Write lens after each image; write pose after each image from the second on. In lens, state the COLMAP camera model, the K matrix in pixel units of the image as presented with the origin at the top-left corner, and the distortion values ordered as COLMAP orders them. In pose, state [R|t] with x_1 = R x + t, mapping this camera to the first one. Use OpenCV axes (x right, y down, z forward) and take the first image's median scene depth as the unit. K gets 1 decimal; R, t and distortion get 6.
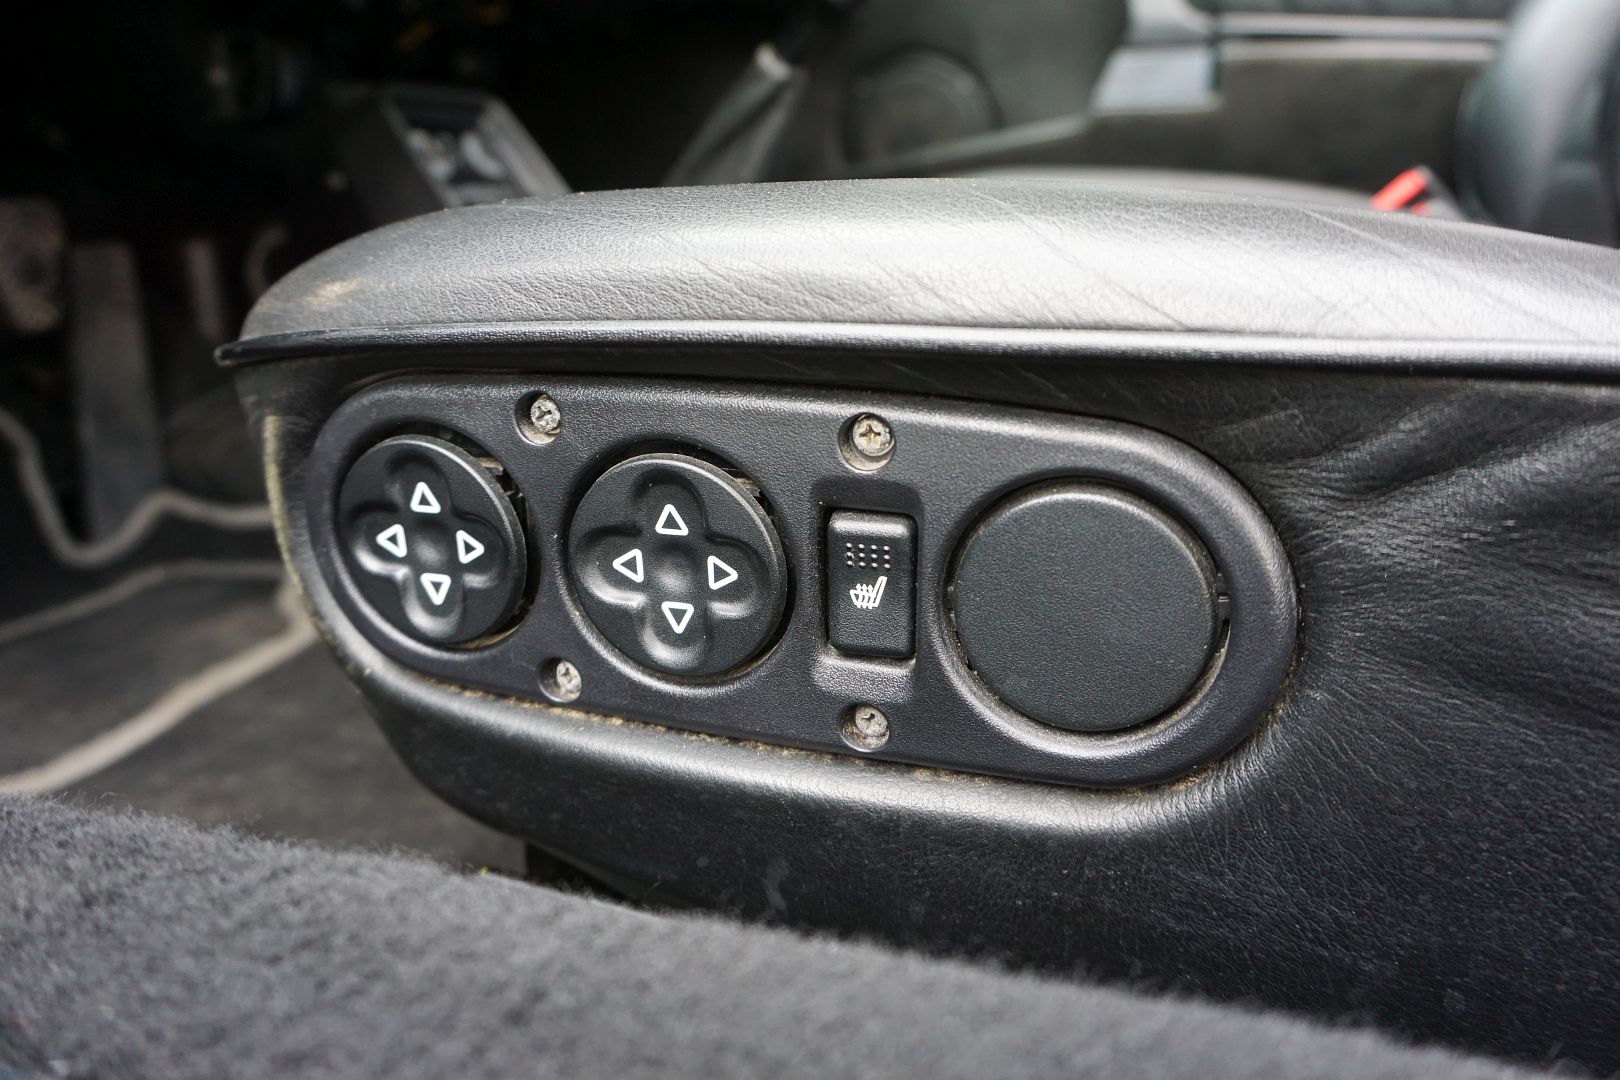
lens RADIAL K [[1172.5, 0, 813.8], [0, 1172.5, 546.1], [0, 0, 1]] dist [-0.041215, 0.029530]
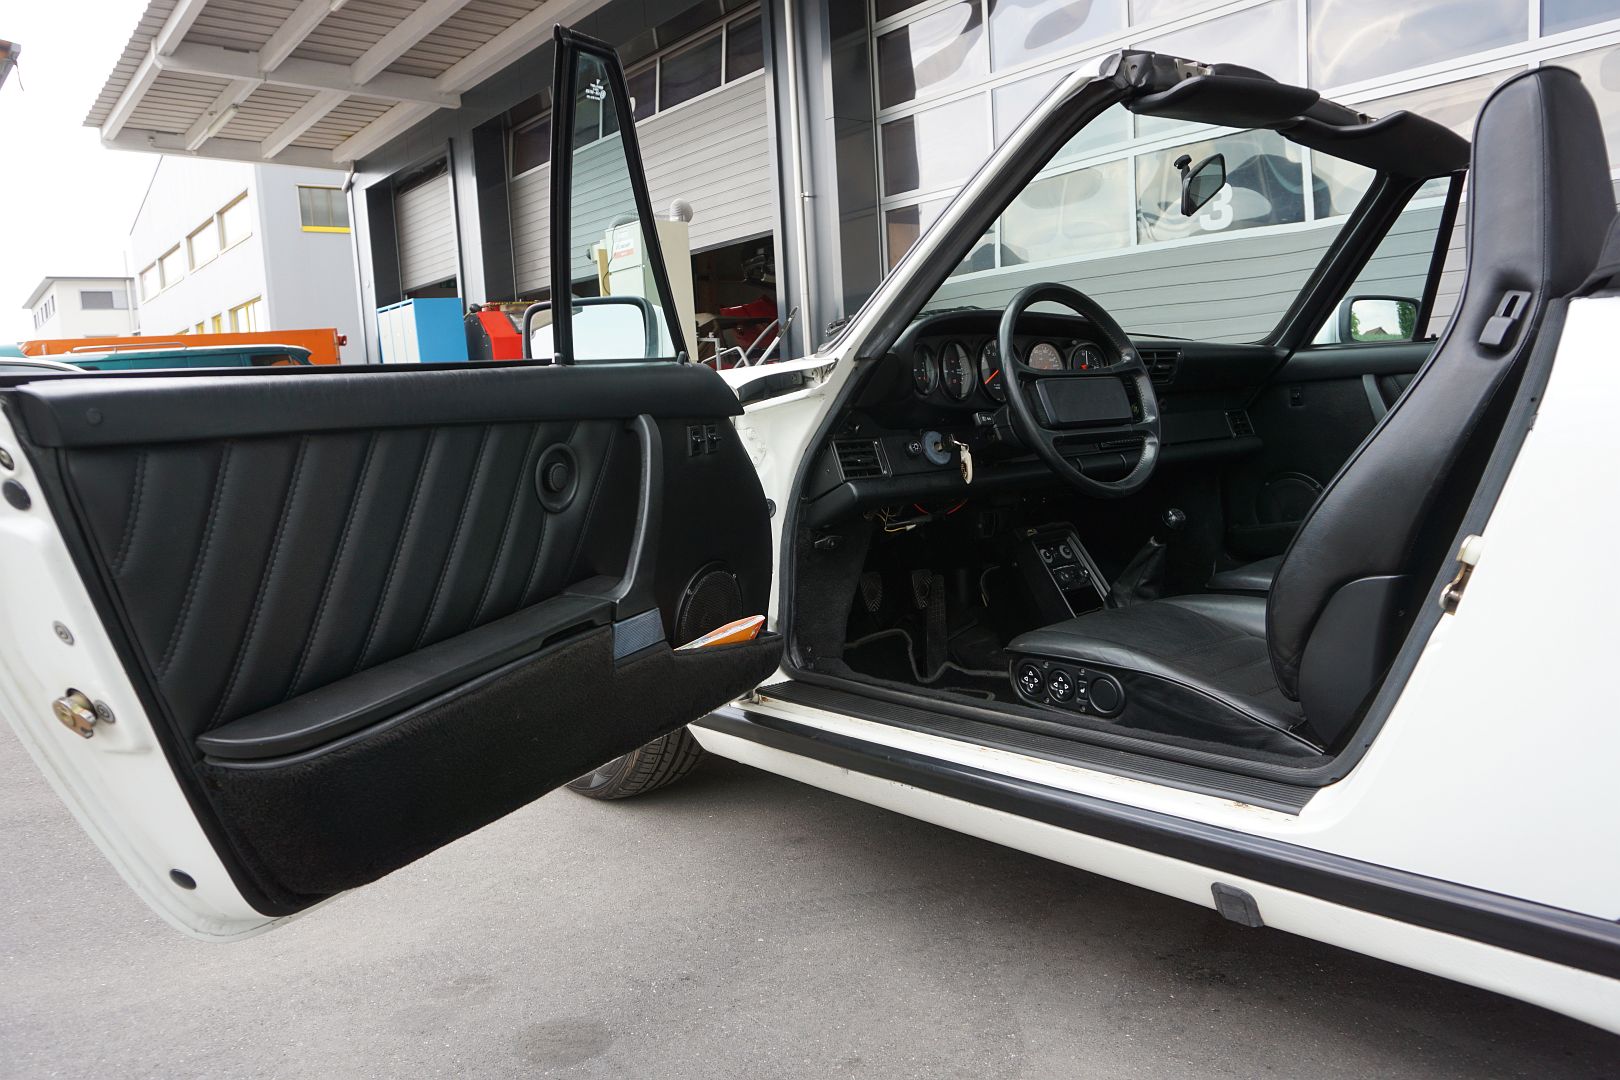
lens RADIAL K [[1172.5, 0, 796.6], [0, 1172.5, 539.7], [0, 0, 1]] dist [-0.041215, 0.029530]
pose [[0.858911, 0.035478, -0.510894, 2.115357], [-0.114263, 0.985726, -0.123648, 0.207355], [0.499214, 0.164579, 0.850705, -6.095795]]
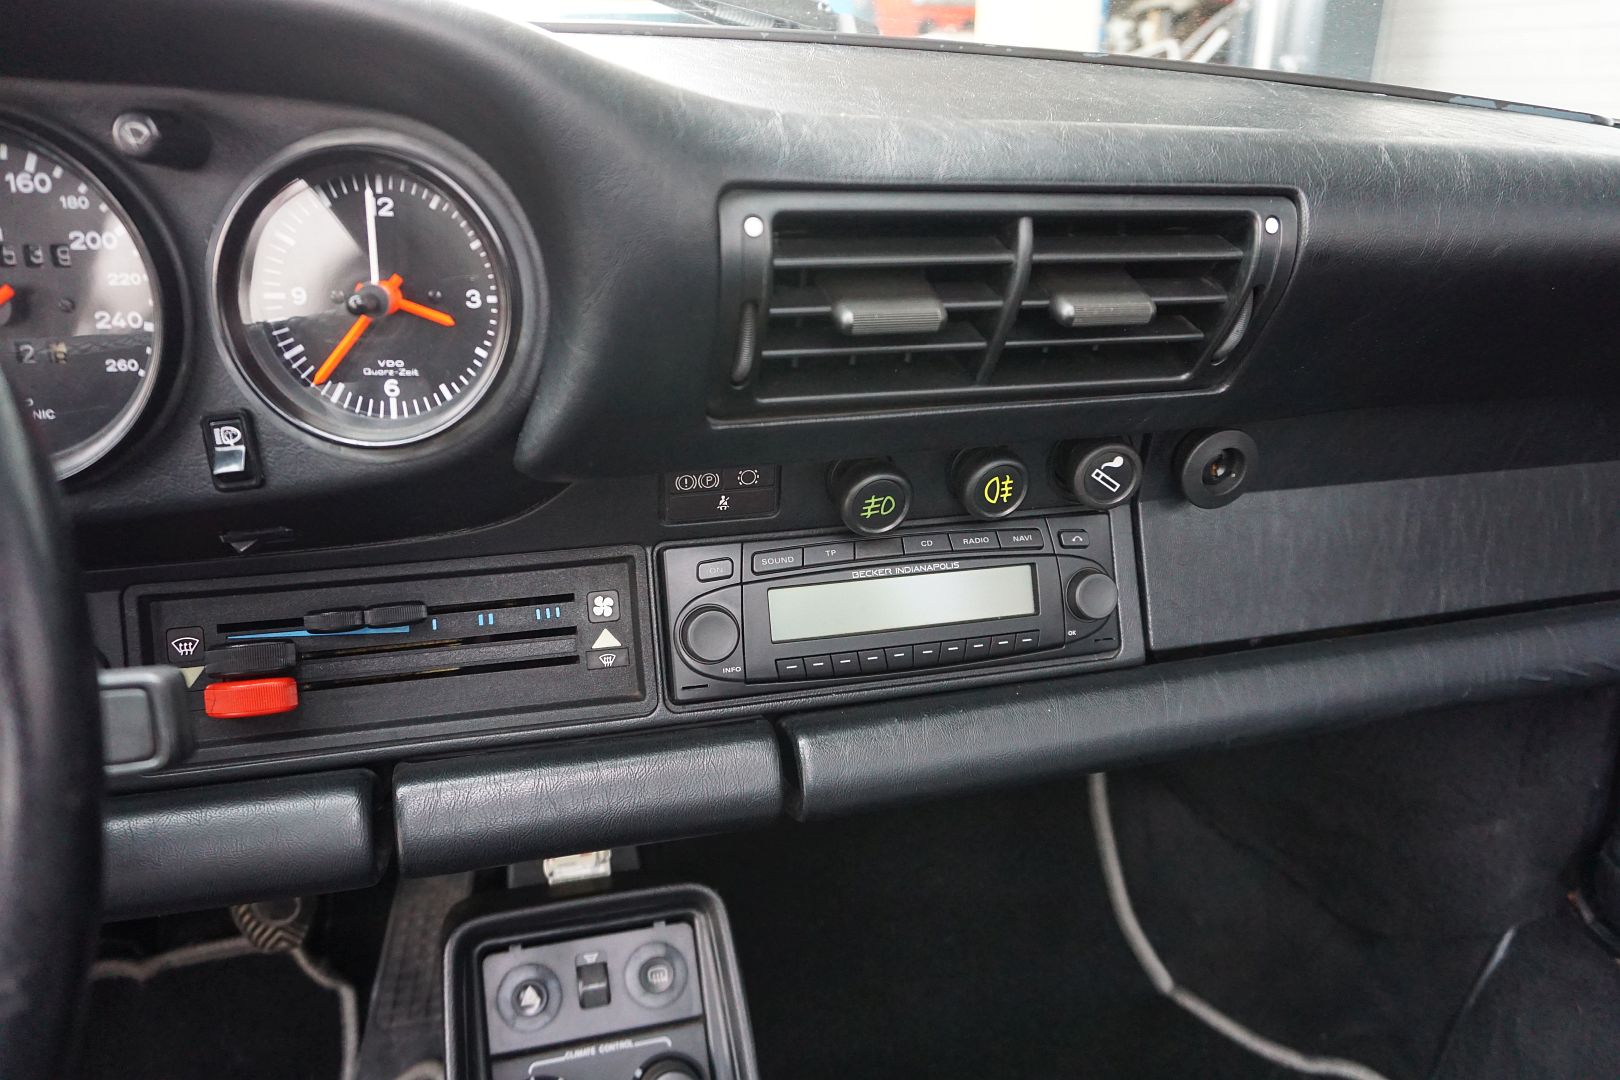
lens RADIAL K [[1172.5, 0, 796.0], [0, 1172.5, 550.9], [0, 0, 1]] dist [-0.041215, 0.029530]
pose [[0.560049, 0.330583, -0.759645, 0.783282], [-0.264631, 0.940284, 0.214094, -2.649001], [0.785058, 0.081123, 0.614087, 2.109952]]
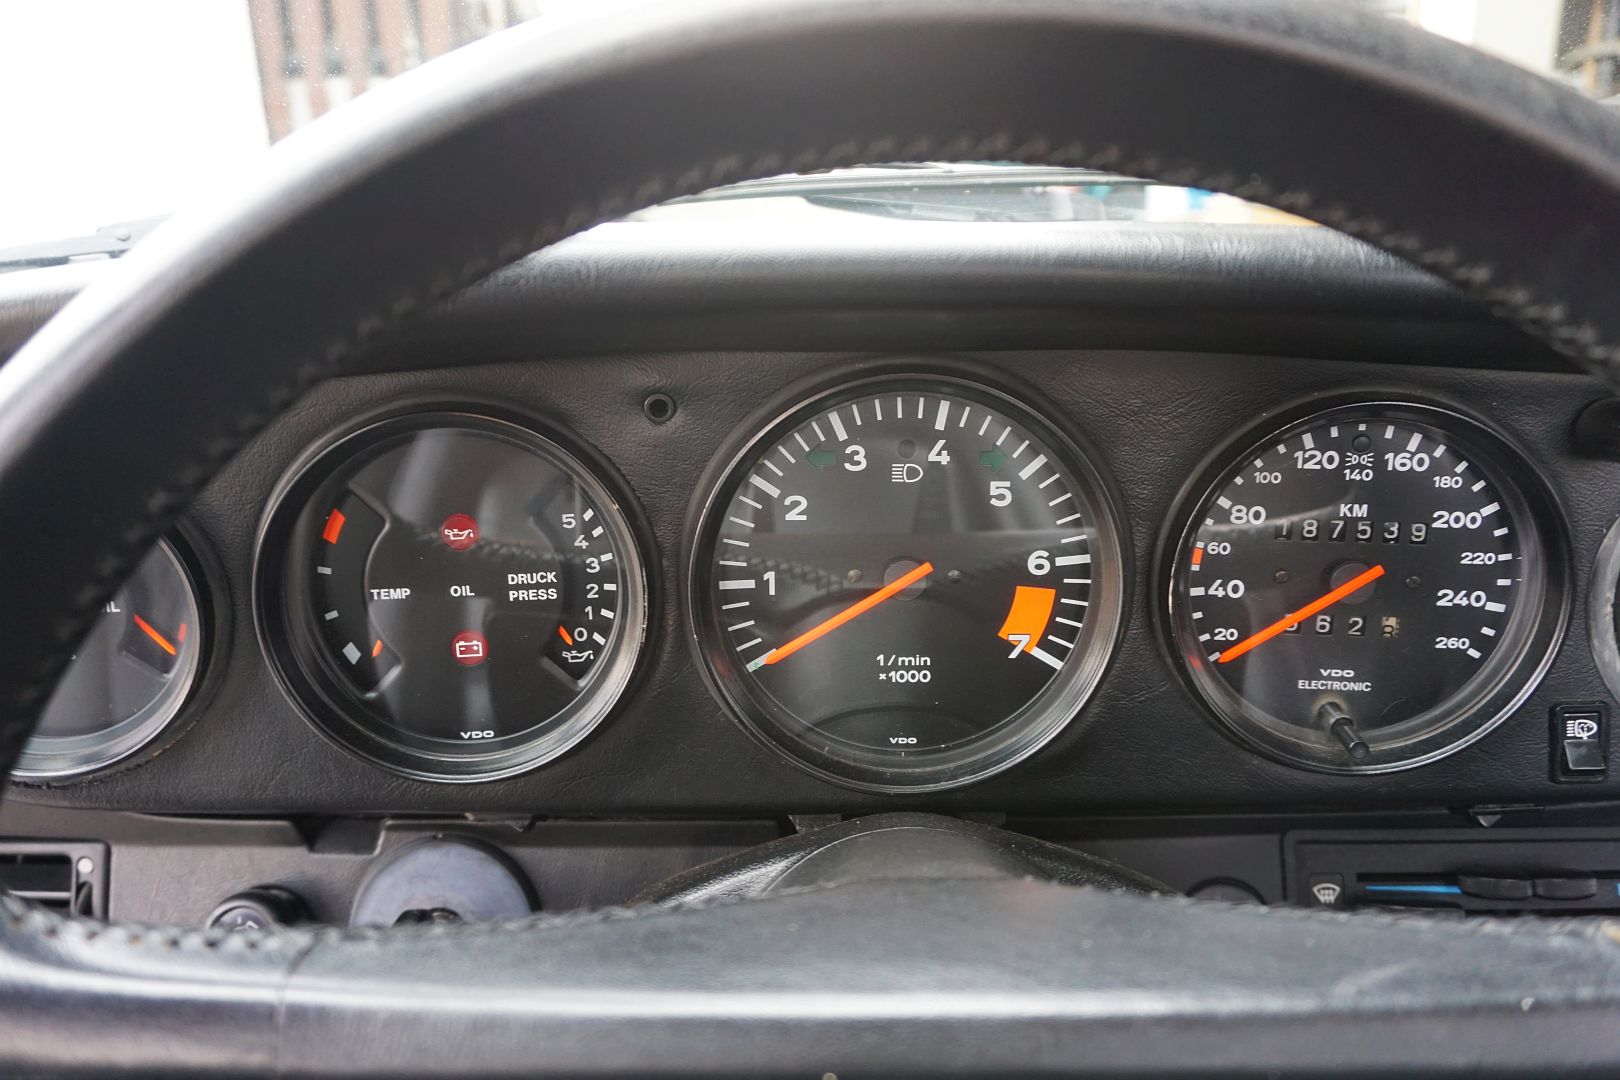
lens RADIAL K [[1172.5, 0, 805.7], [0, 1172.5, 546.5], [0, 0, 1]] dist [-0.041215, 0.029530]
pose [[0.313985, 0.310235, -0.897312, 0.131814], [-0.262730, 0.936592, 0.231881, -2.565192], [0.912352, 0.162944, 0.375583, 1.103103]]
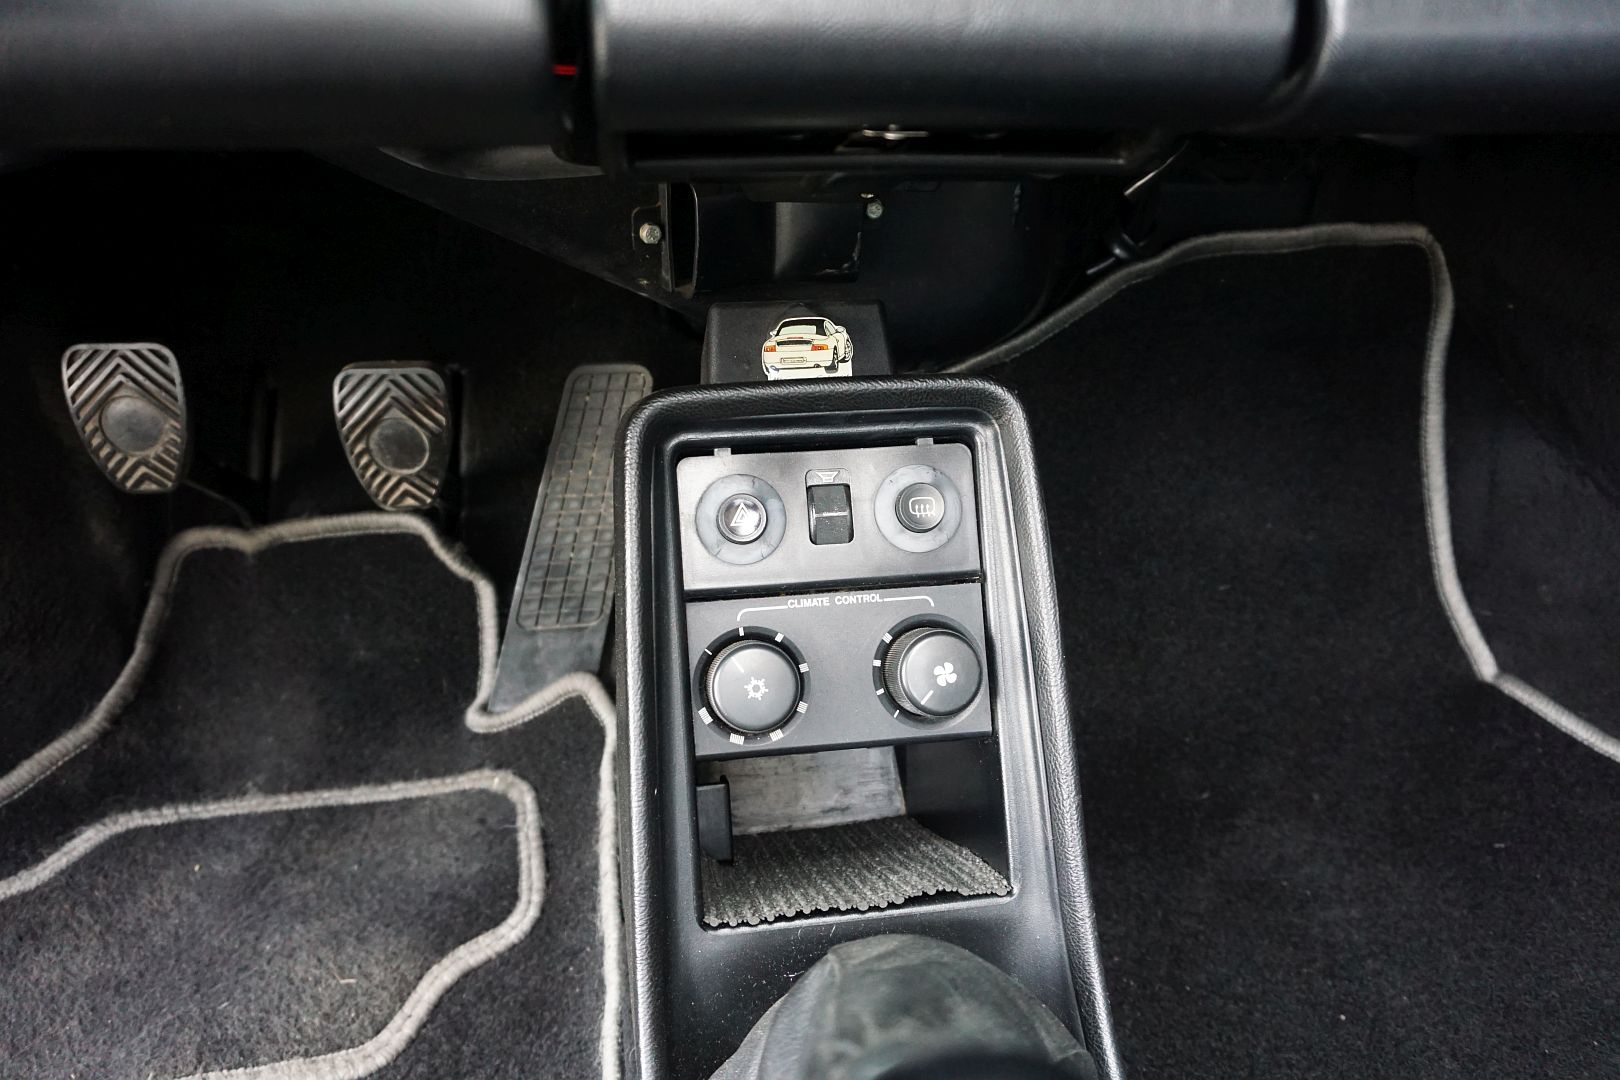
lens RADIAL K [[1172.5, 0, 803.4], [0, 1172.5, 538.3], [0, 0, 1]] dist [-0.041215, 0.029530]
pose [[0.457847, 0.500921, -0.734475, 0.251676], [-0.290270, 0.865105, 0.409068, -1.812535], [0.840309, 0.025905, 0.541488, 2.389325]]
